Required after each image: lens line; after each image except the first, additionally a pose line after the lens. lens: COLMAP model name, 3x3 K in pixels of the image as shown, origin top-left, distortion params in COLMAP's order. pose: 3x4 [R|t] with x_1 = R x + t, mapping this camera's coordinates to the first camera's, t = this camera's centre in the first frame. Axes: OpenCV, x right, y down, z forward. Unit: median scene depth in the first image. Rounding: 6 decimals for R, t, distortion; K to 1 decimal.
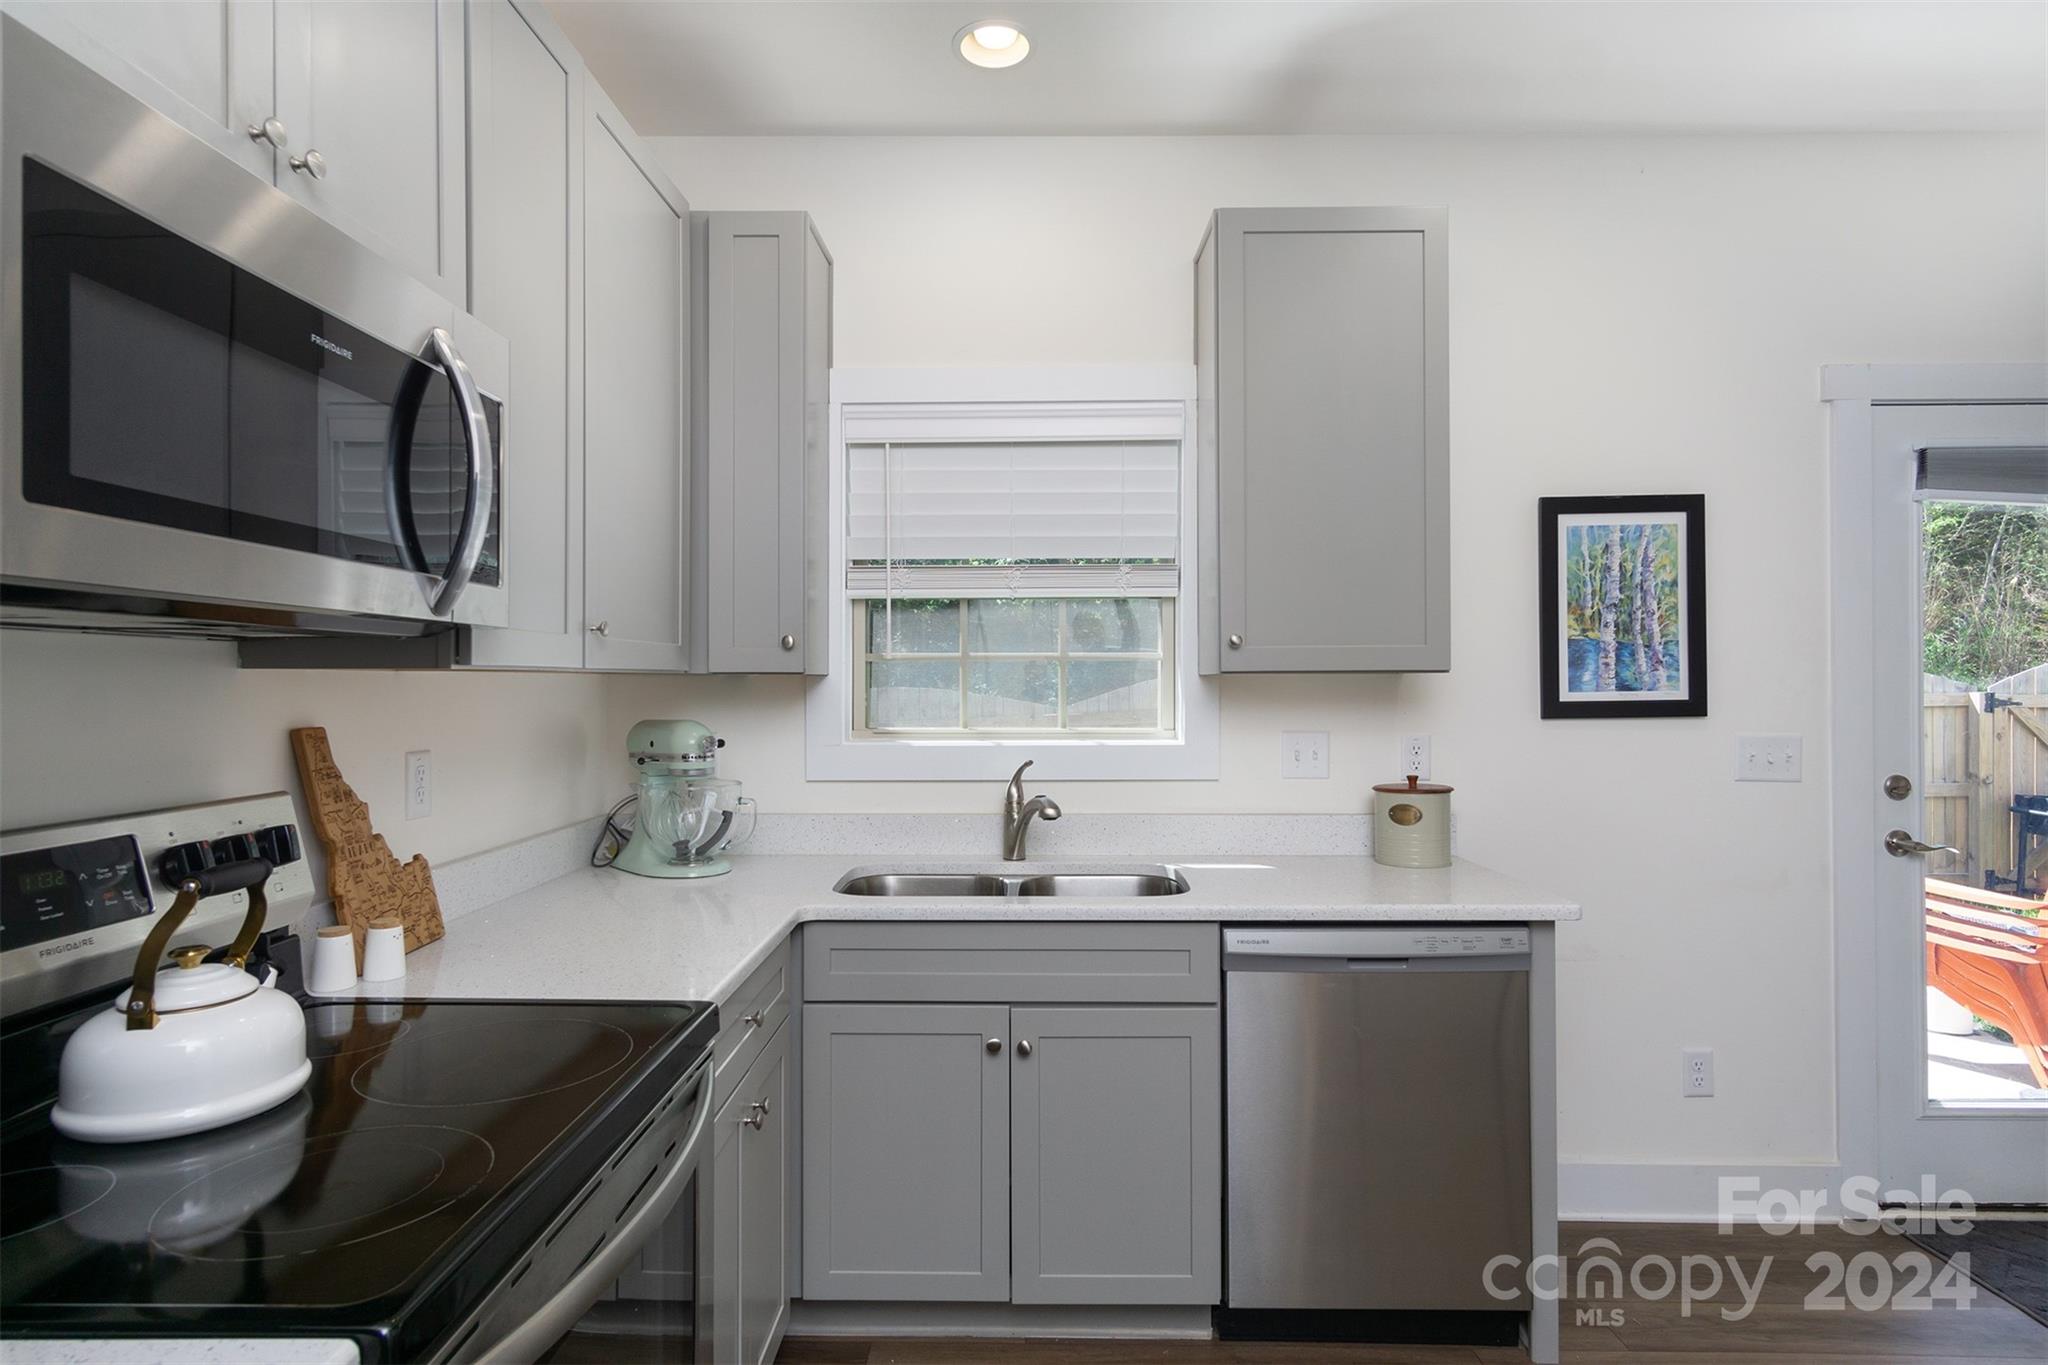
lens RADIAL K [[1092.0, 0, 1016.1], [0, 1092.0, 673.3], [0, 0, 1]] dist [0.005664, 0.001983]
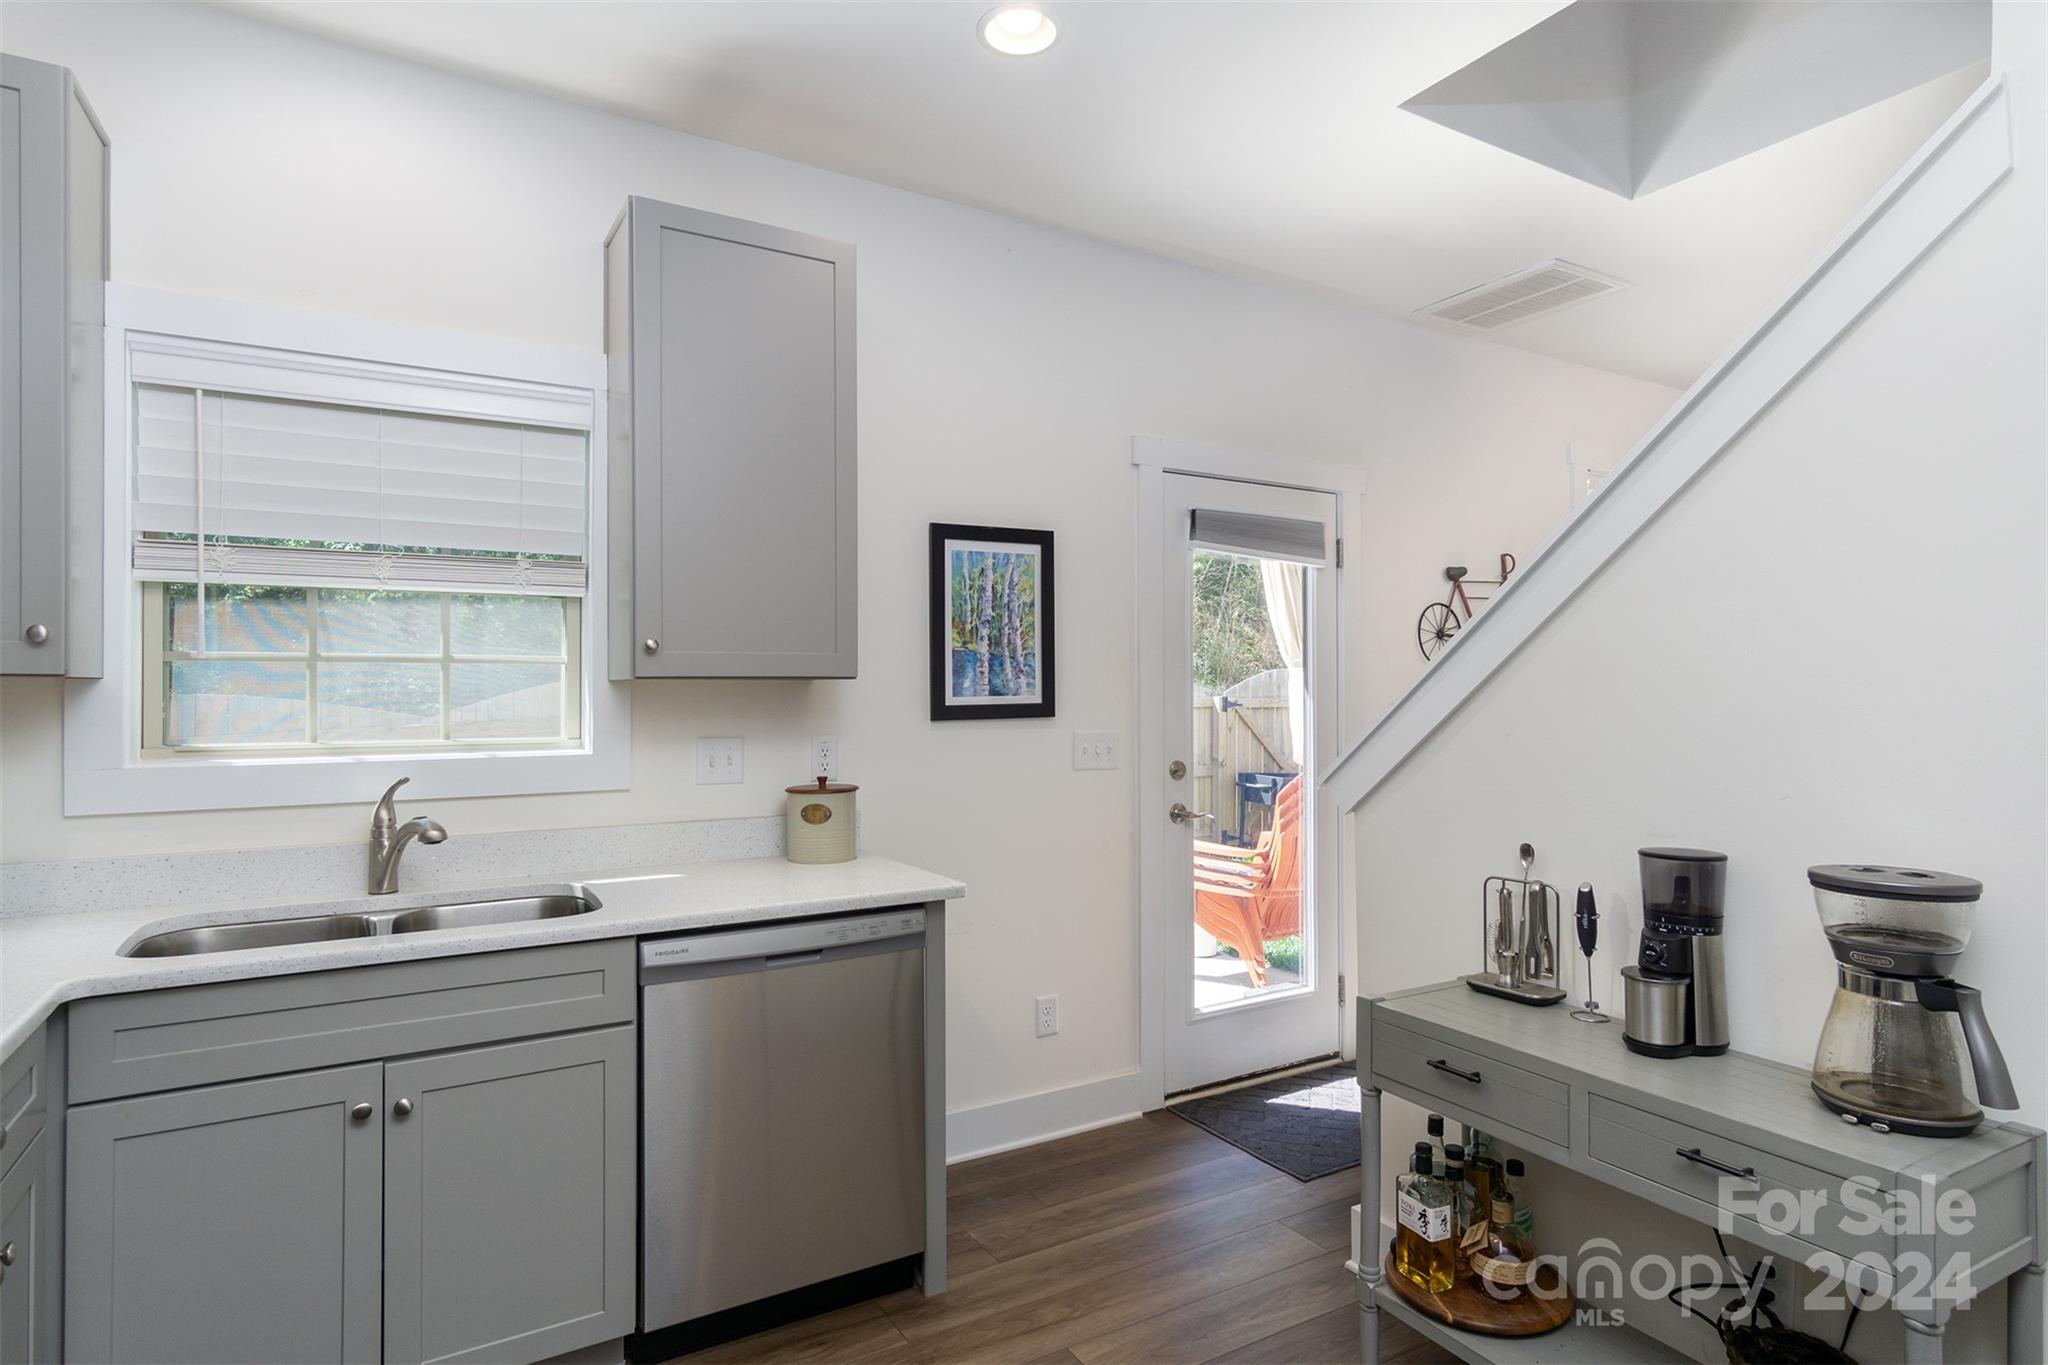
lens RADIAL K [[1092.0, 0, 1019.2], [0, 1092.0, 682.8], [0, 0, 1]] dist [0.005664, 0.001983]
pose [[0.854983, 0.003888, 0.518641, -0.021585], [-0.005467, 0.999984, 0.001517, 0.000133], [-0.518627, -0.004132, 0.854991, 0.000132]]
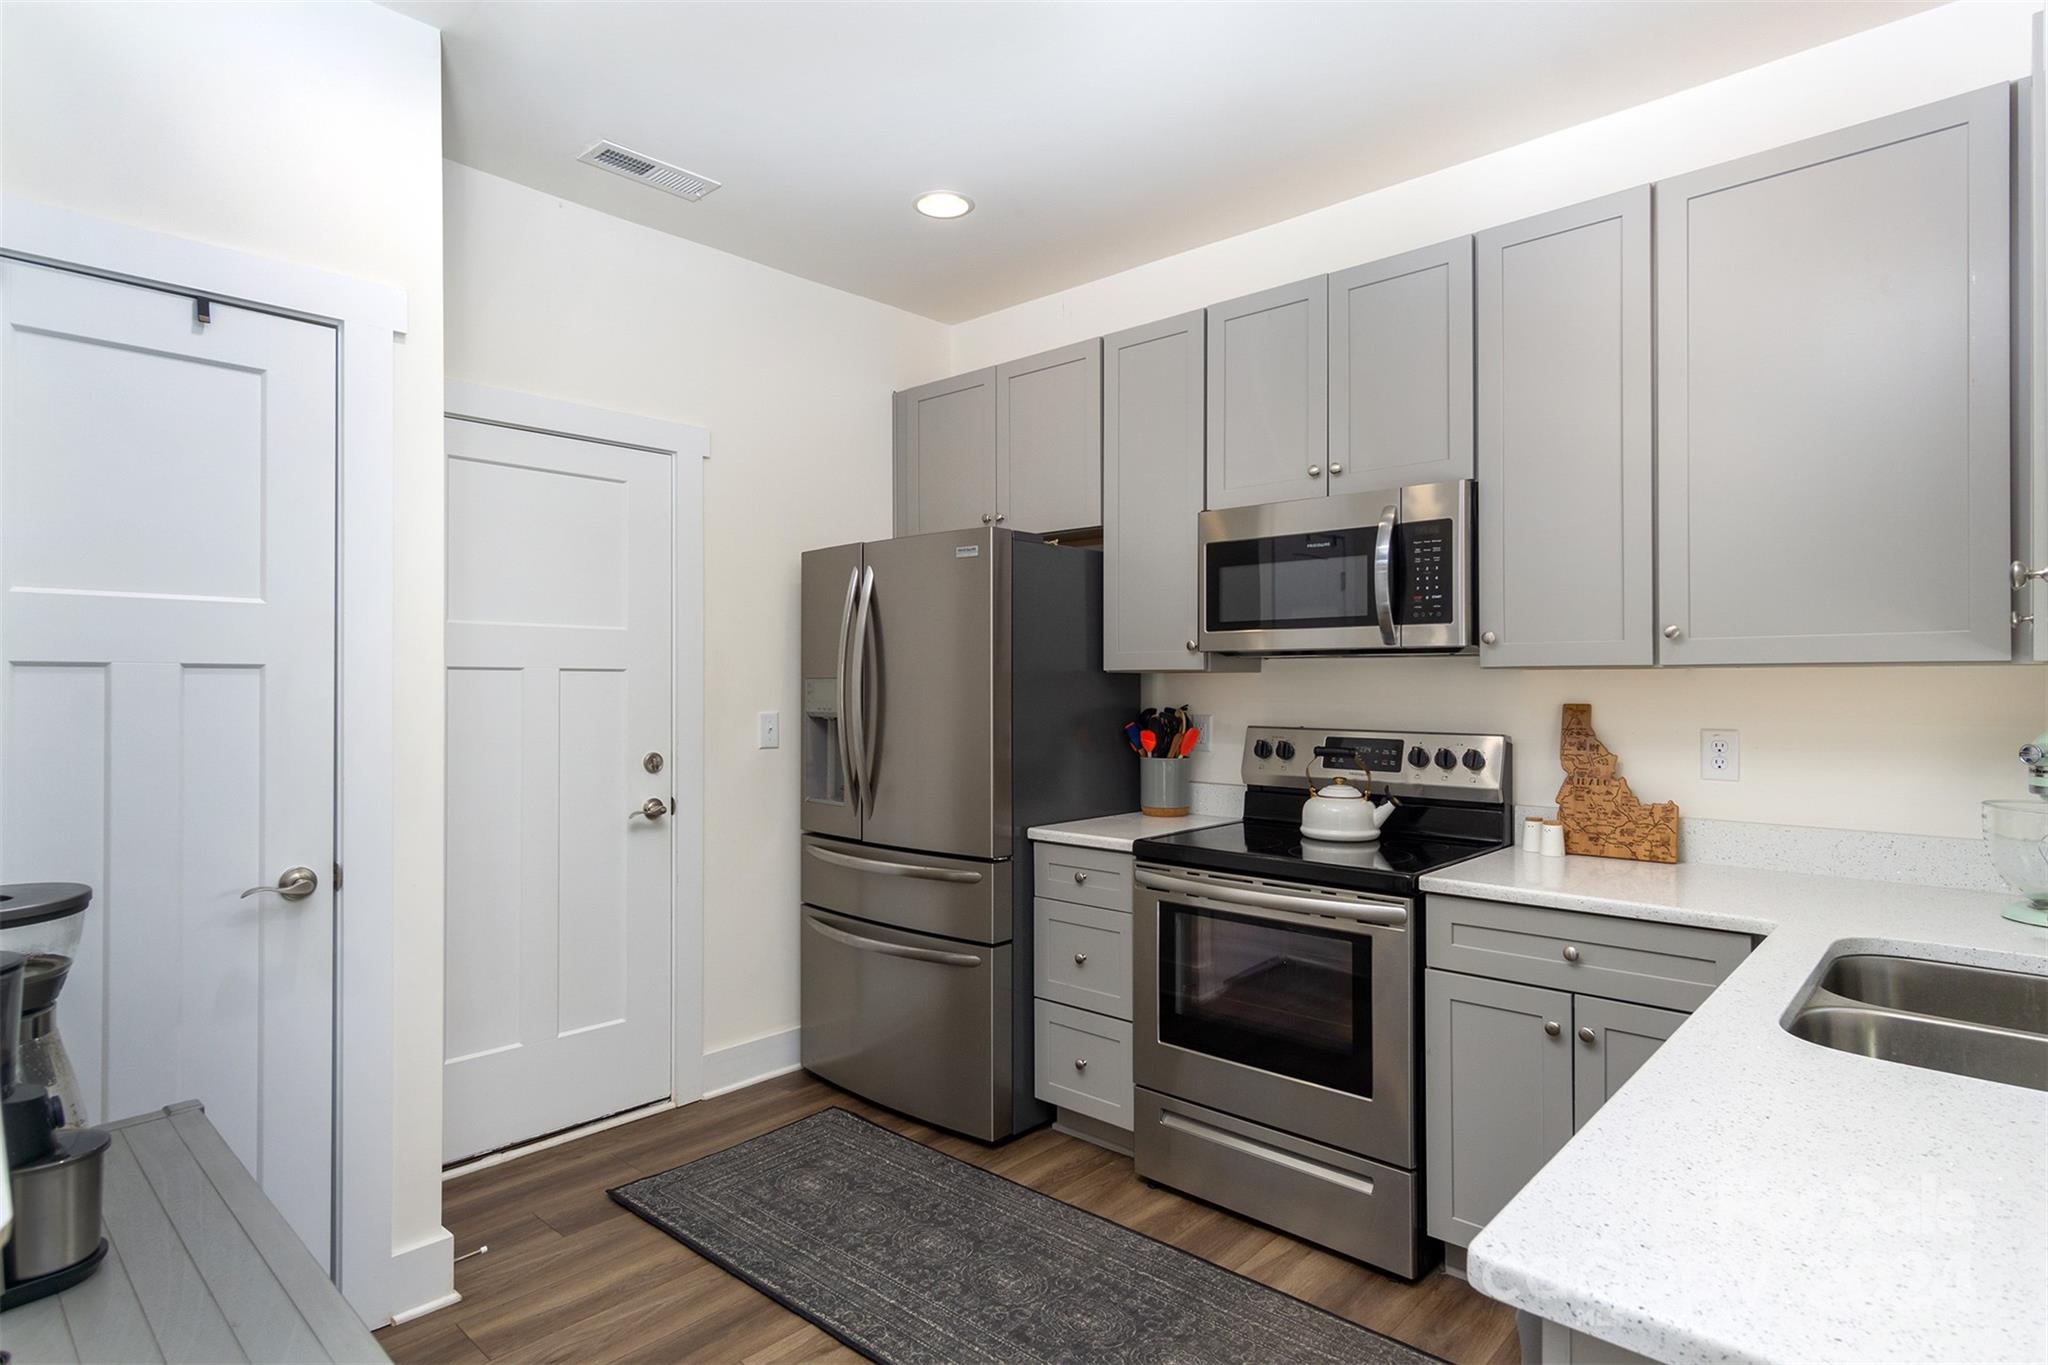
lens RADIAL K [[1092.0, 0, 1030.4], [0, 1092.0, 688.0], [0, 0, 1]] dist [0.005664, 0.001983]
pose [[-0.658819, 0.008698, -0.752251, 0.734037], [0.009103, 0.999952, 0.003590, 0.007379], [0.752246, -0.004483, -0.658867, 0.927888]]
